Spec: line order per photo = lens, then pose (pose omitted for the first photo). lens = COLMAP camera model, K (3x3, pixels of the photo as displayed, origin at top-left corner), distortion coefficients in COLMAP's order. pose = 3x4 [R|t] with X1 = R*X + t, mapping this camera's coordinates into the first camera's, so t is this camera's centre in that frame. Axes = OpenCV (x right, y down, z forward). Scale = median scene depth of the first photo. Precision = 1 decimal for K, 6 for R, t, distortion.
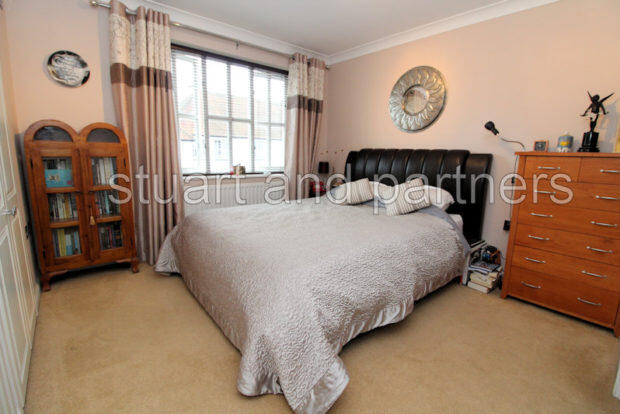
lens RADIAL K [[288.1, 0, 310.0], [0, 288.1, 207.0], [0, 0, 1]] dist [-0.000052, -0.000003]
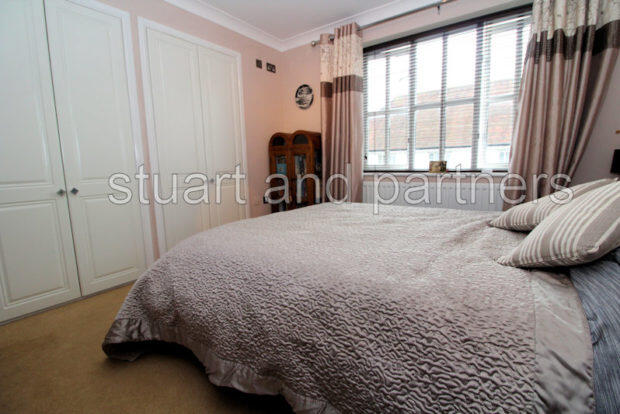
lens RADIAL K [[288.1, 0, 310.0], [0, 288.1, 207.0], [0, 0, 1]] dist [-0.000052, -0.000003]
pose [[0.307352, 0.126464, -0.943155, 0.545716], [-0.124989, 0.987908, 0.091734, -0.053976], [0.943352, 0.089690, 0.319442, 0.529660]]
